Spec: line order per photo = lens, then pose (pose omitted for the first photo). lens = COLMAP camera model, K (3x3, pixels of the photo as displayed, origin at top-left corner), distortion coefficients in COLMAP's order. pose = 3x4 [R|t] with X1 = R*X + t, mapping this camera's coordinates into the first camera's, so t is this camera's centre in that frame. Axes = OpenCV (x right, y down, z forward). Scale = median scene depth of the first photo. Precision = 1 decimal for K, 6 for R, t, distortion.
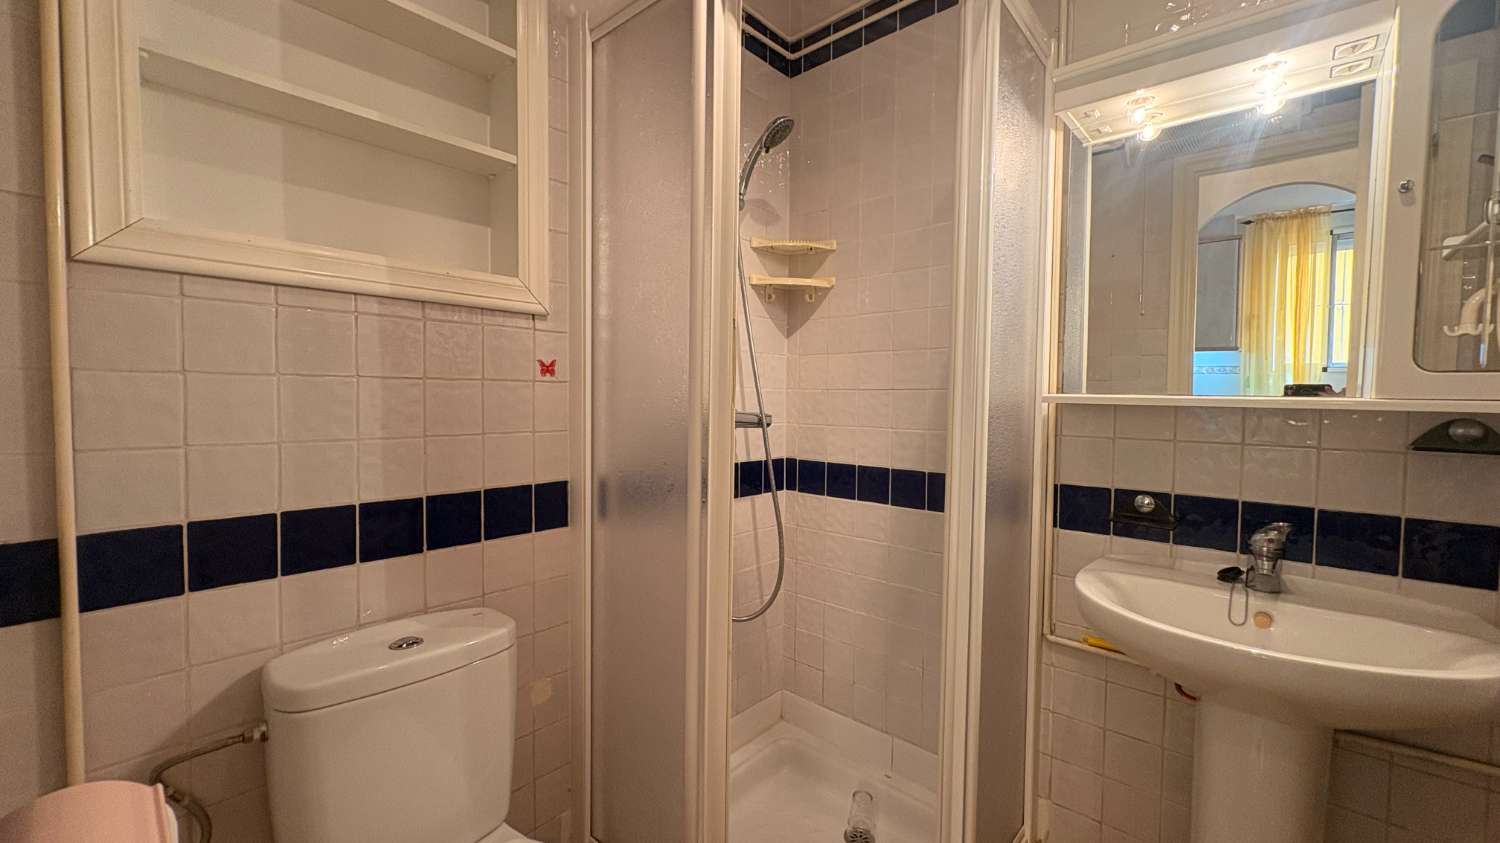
lens RADIAL K [[601.0, 0, 748.9], [0, 601.0, 421.1], [0, 0, 1]] dist [0.000724, 0.000312]
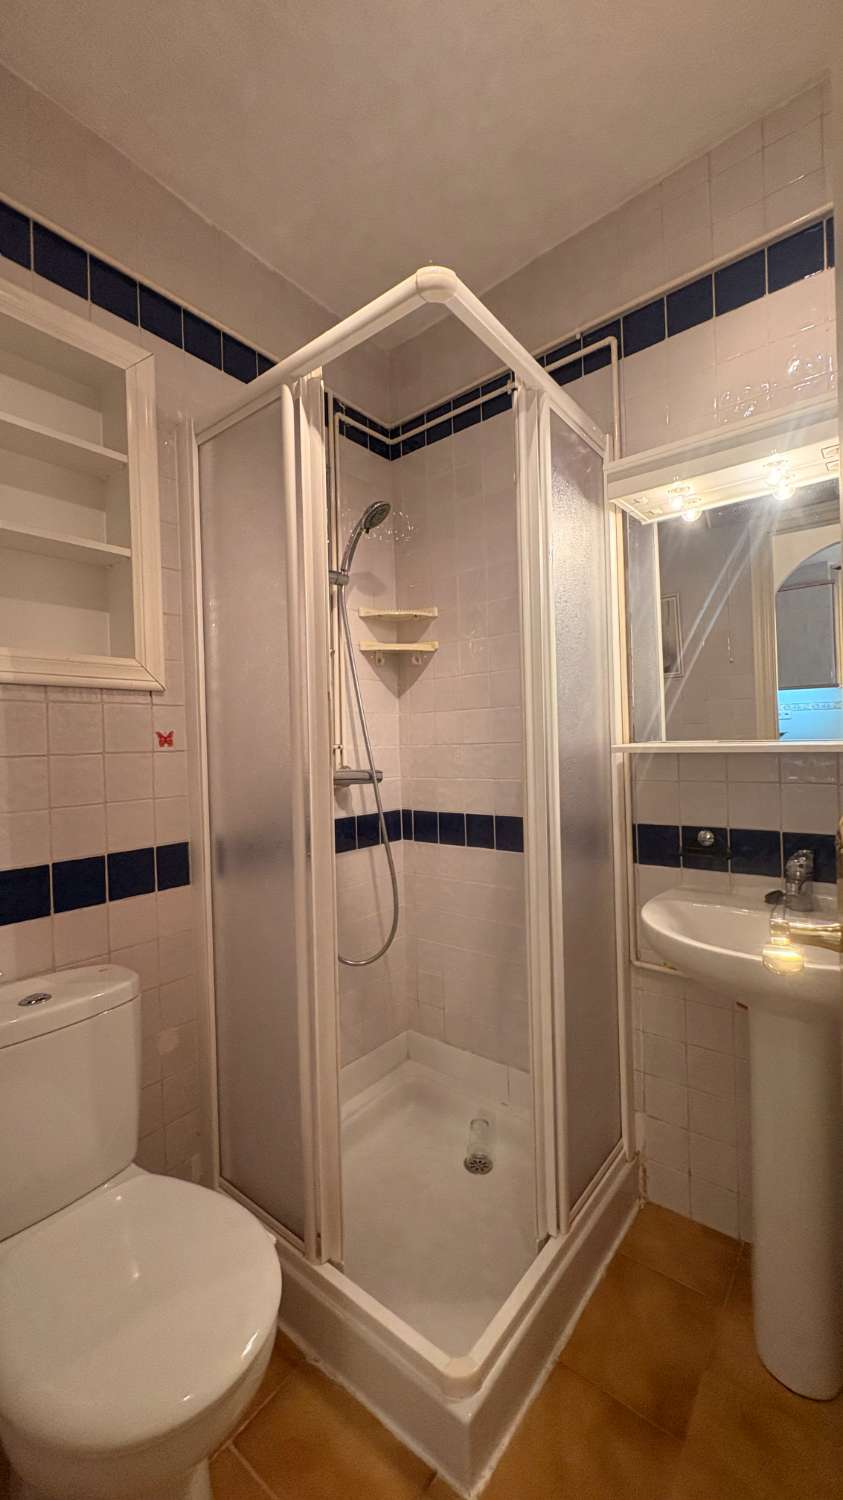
lens RADIAL K [[601.0, 0, 422.2], [0, 601.0, 748.4], [0, 0, 1]] dist [0.000724, 0.000312]
pose [[0.998093, -0.040323, 0.046740, 0.077654], [0.041865, 0.998594, -0.032506, -0.016558], [-0.045363, 0.034401, 0.998378, -0.107687]]
